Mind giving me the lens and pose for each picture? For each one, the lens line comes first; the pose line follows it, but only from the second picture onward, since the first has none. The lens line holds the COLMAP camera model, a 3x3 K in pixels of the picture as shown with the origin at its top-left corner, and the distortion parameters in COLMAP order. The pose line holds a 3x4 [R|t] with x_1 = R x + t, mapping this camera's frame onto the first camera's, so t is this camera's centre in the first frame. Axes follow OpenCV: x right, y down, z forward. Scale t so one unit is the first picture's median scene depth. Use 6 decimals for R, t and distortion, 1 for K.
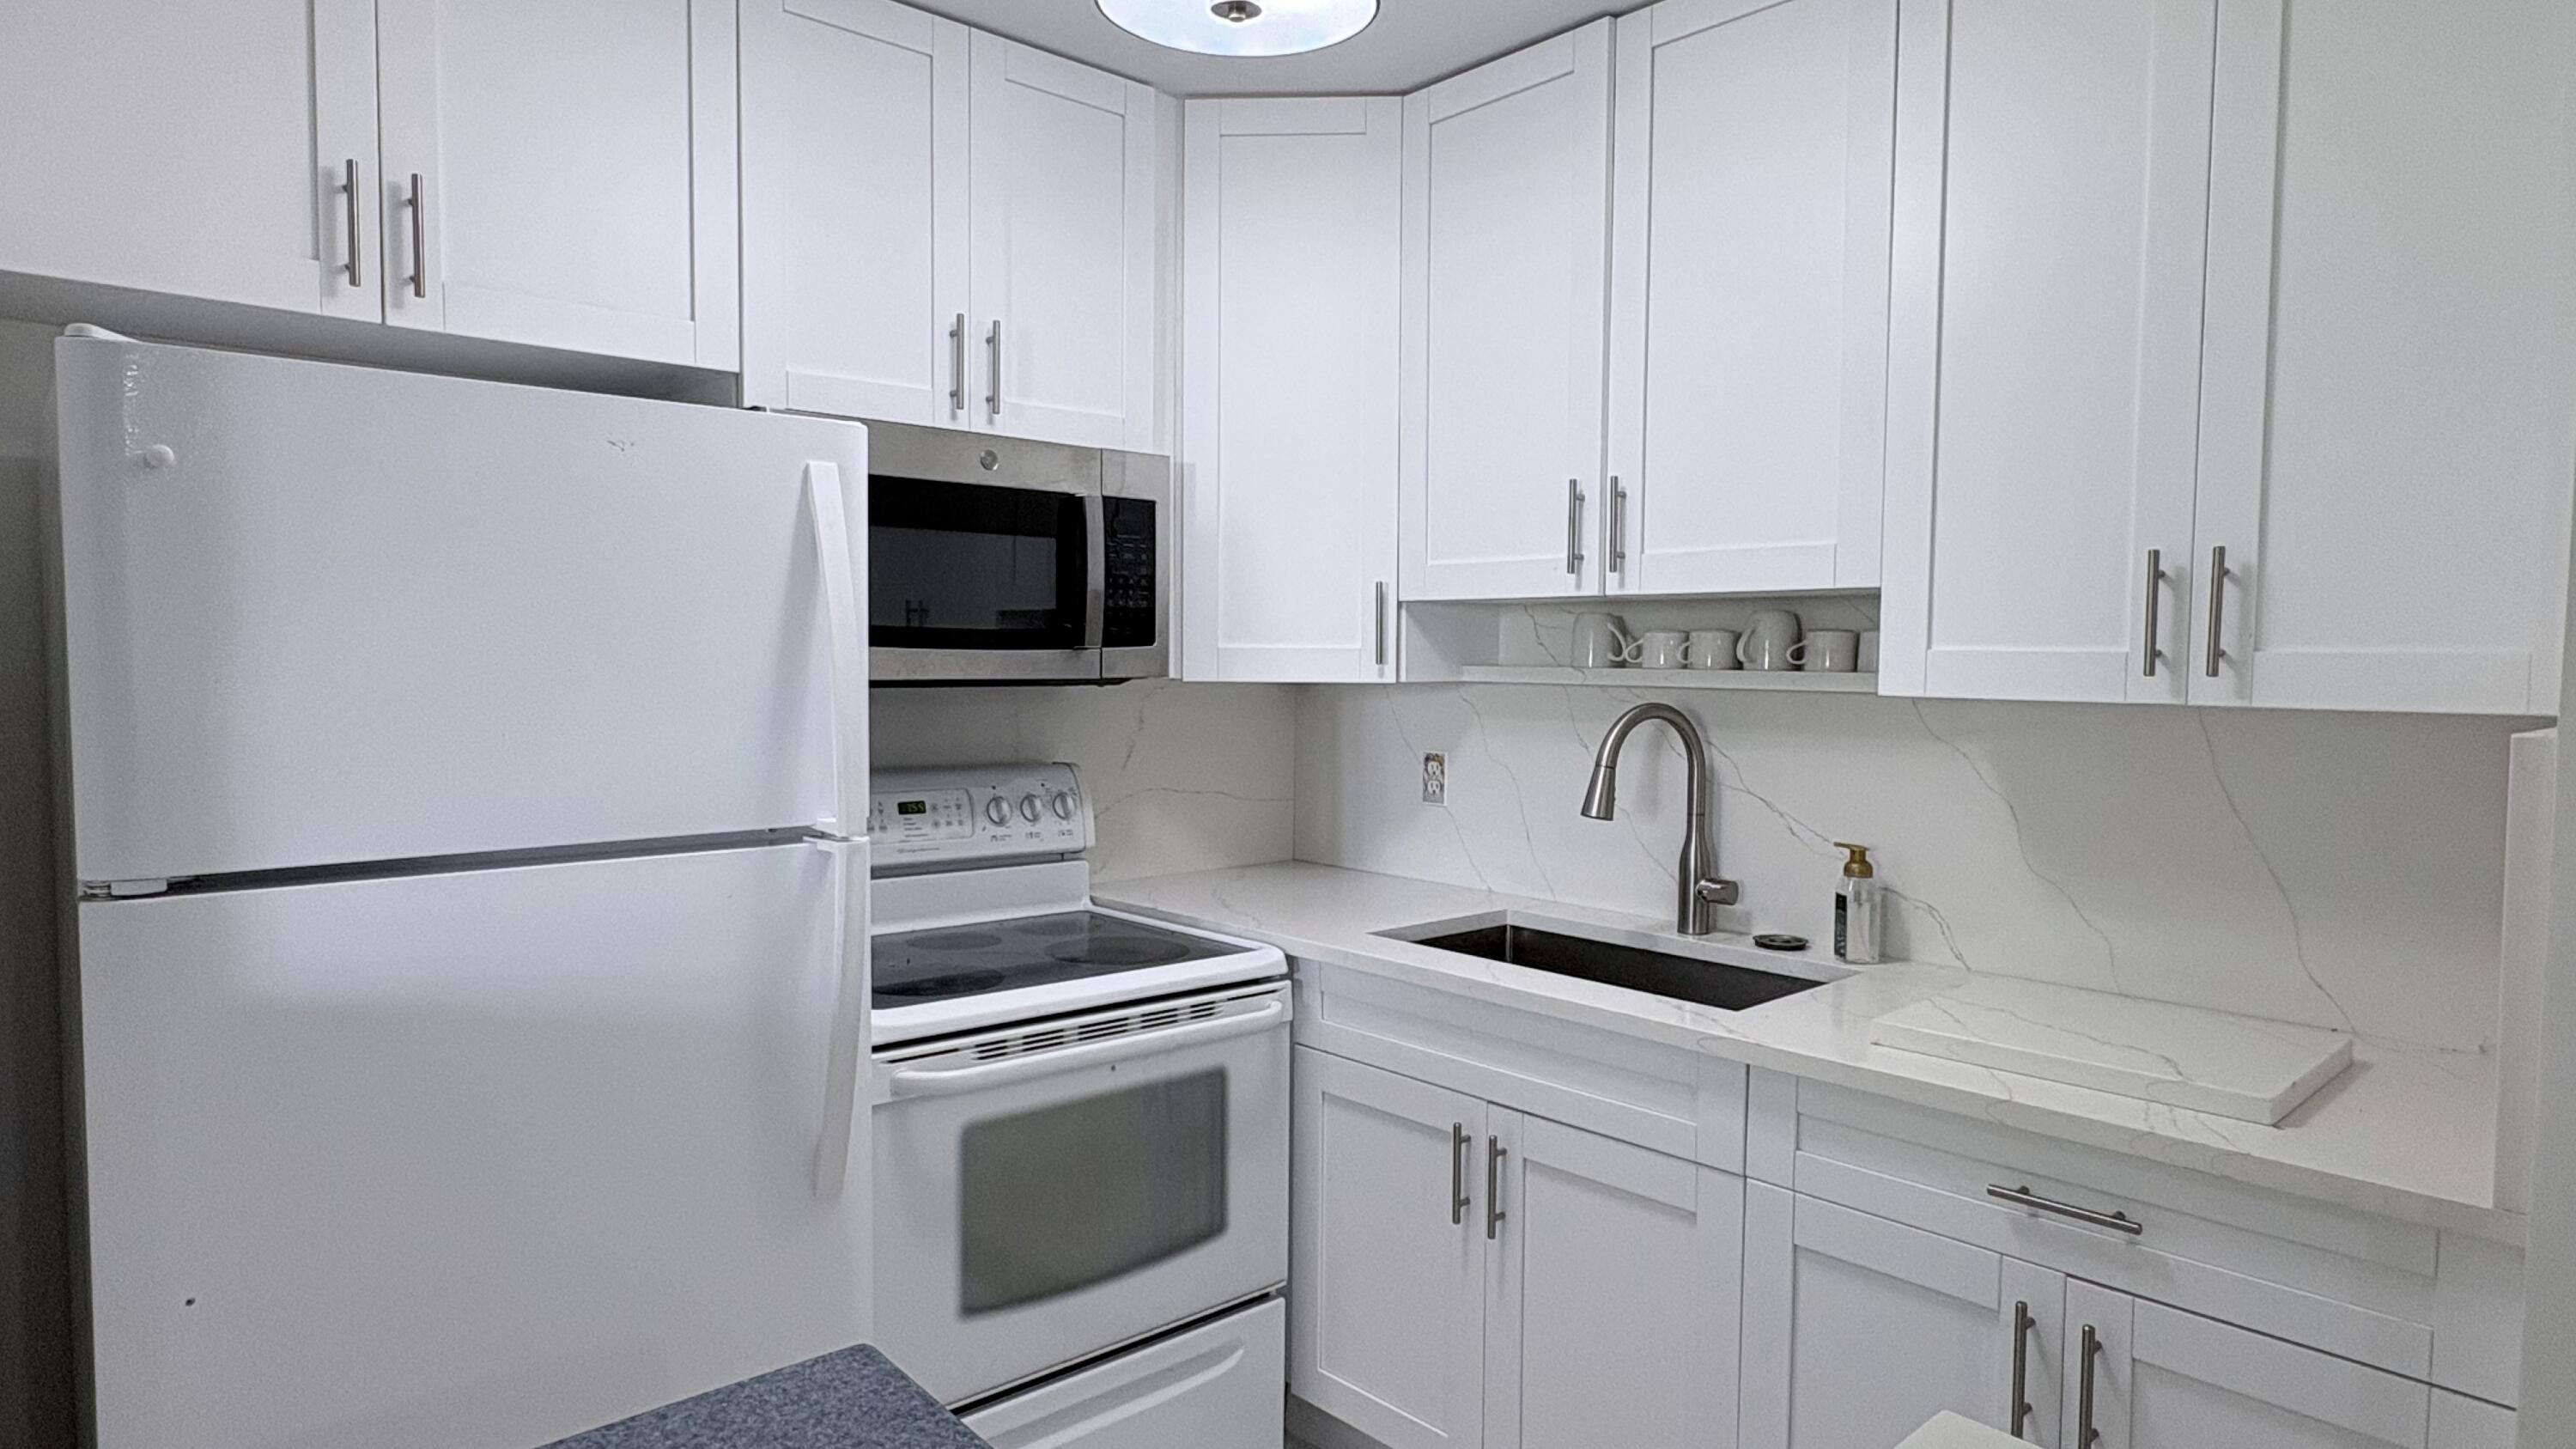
lens RADIAL K [[1437.9, 0, 1254.2], [0, 1437.9, 729.2], [0, 0, 1]] dist [0.001611, 0.000482]
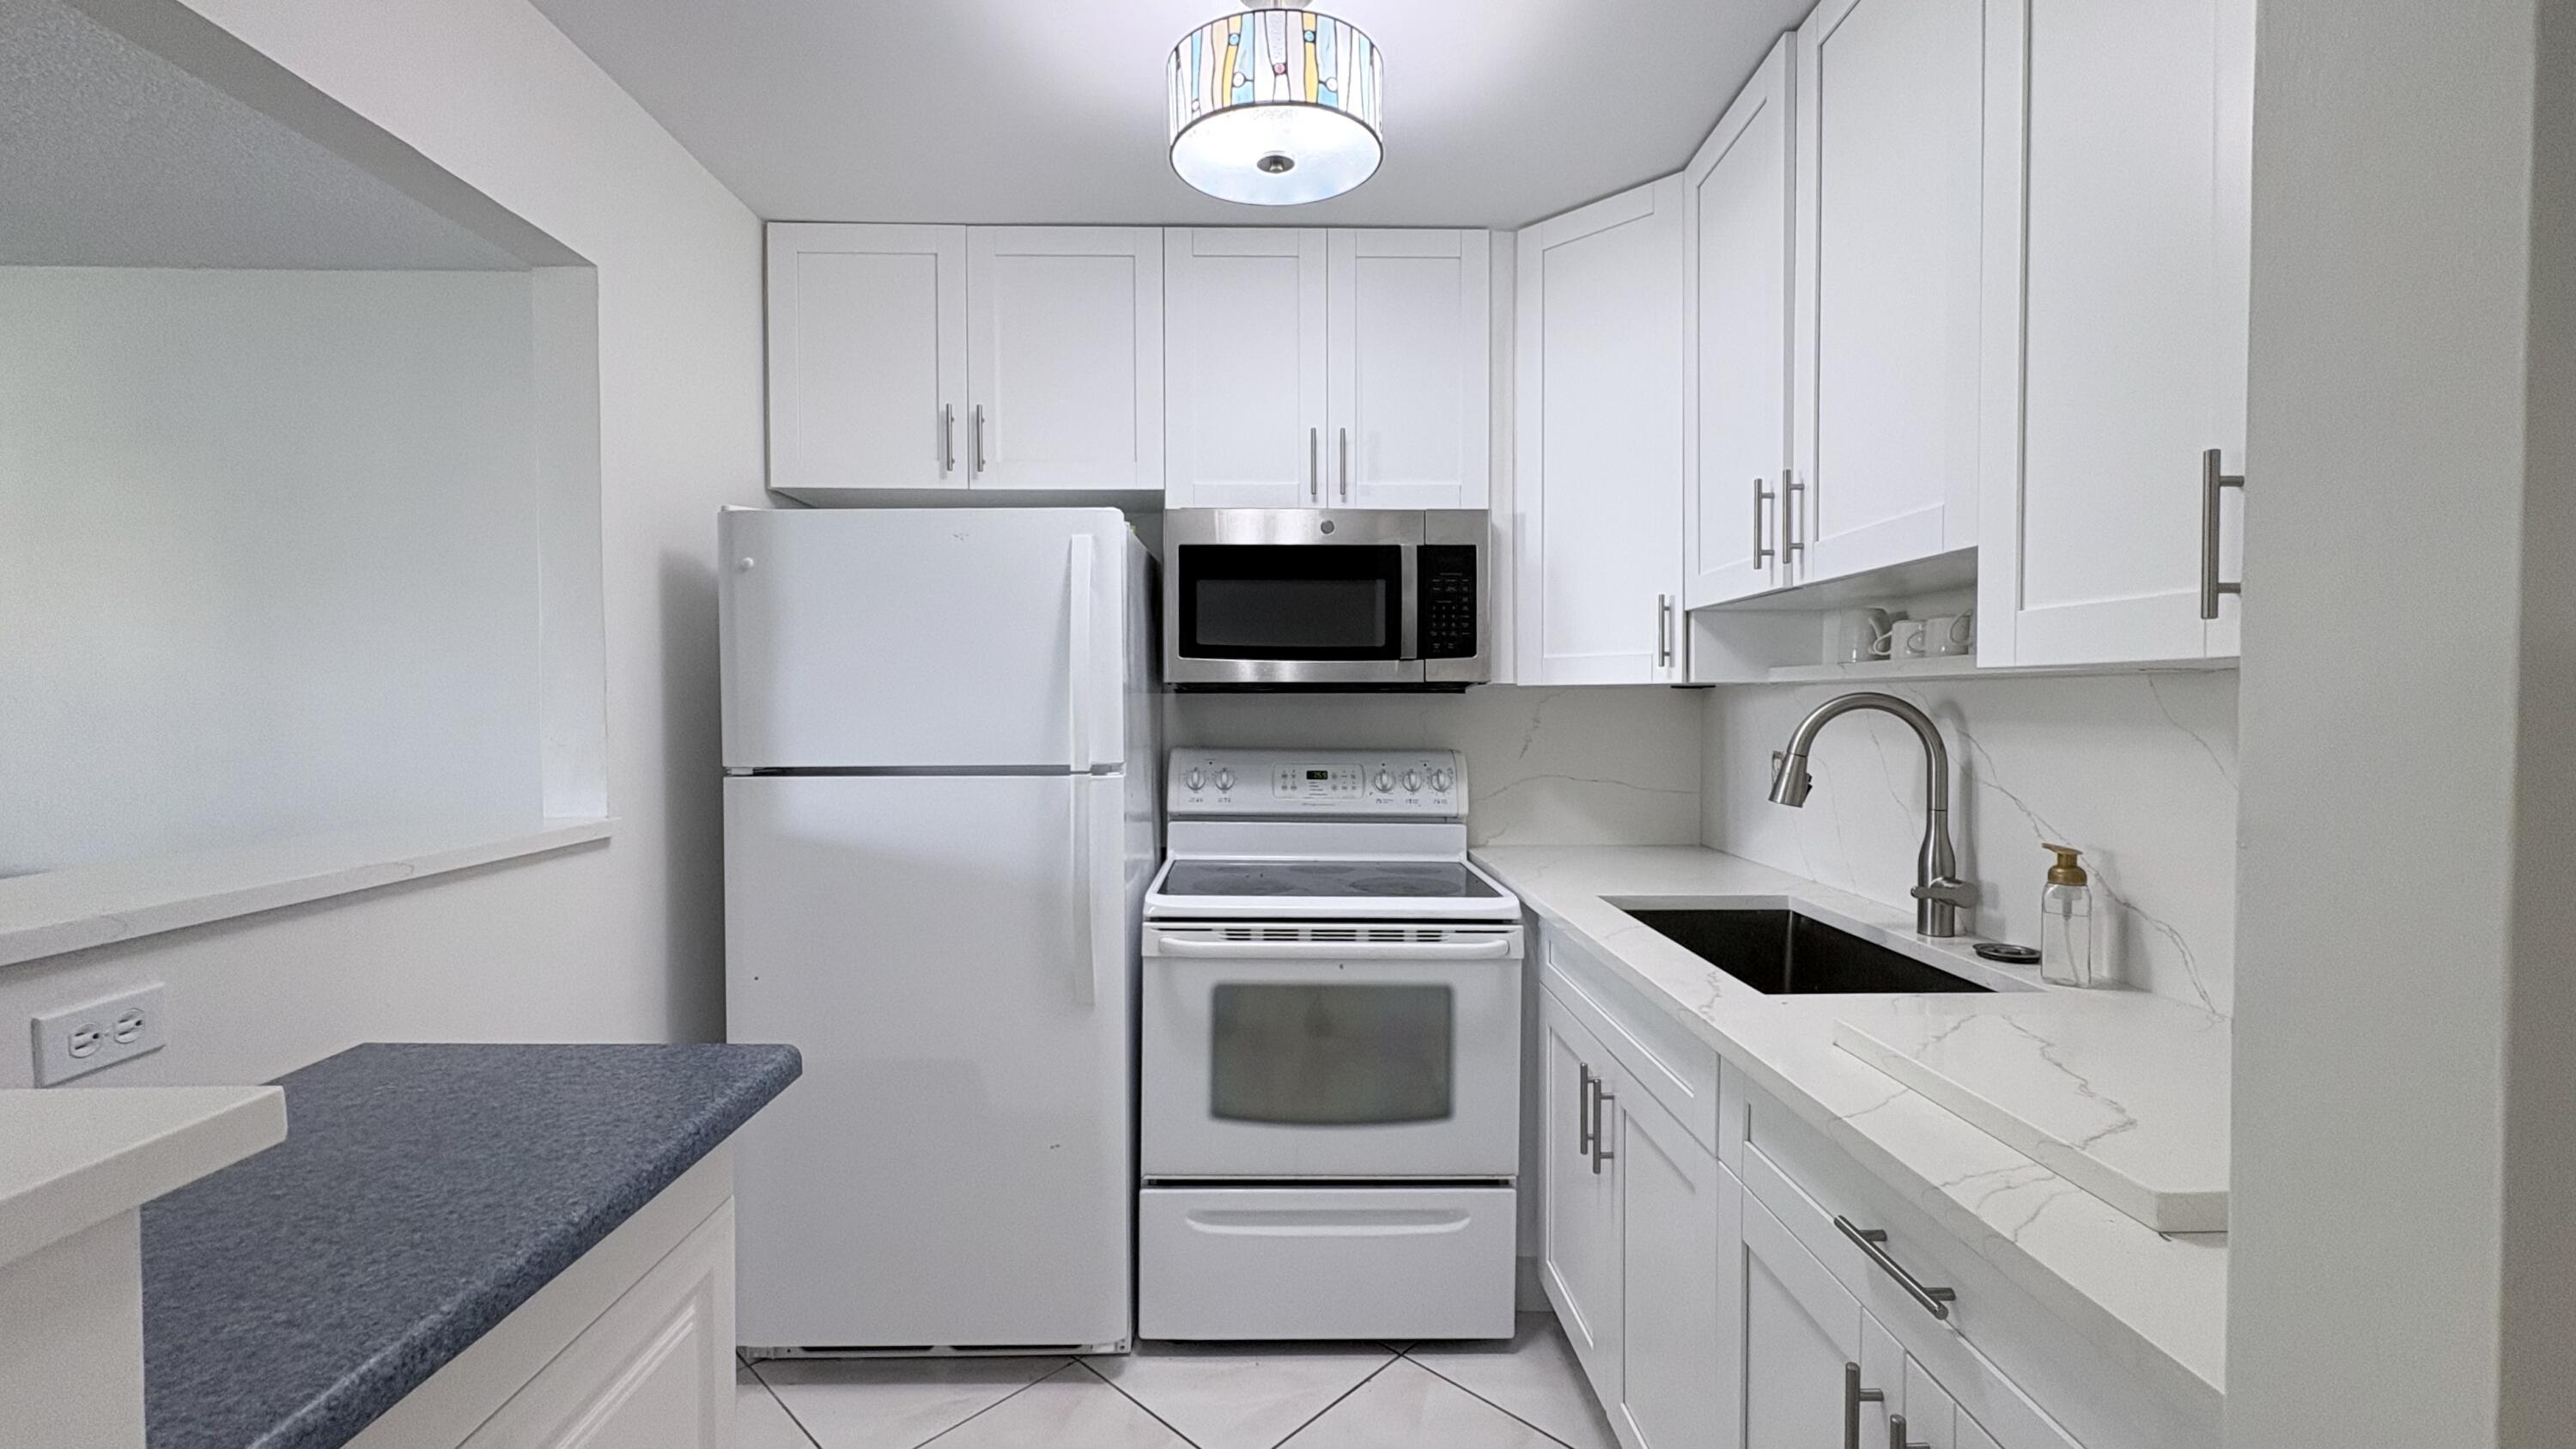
lens RADIAL K [[1026.5, 0, 1288.0], [0, 1026.5, 724.5], [0, 0, 1]] dist [0.002770, -0.000390]
pose [[0.767816, 0.005575, -0.640647, 0.424683], [-0.027099, 0.999350, -0.023782, 0.031191], [0.640098, 0.035621, 0.767467, 0.202754]]
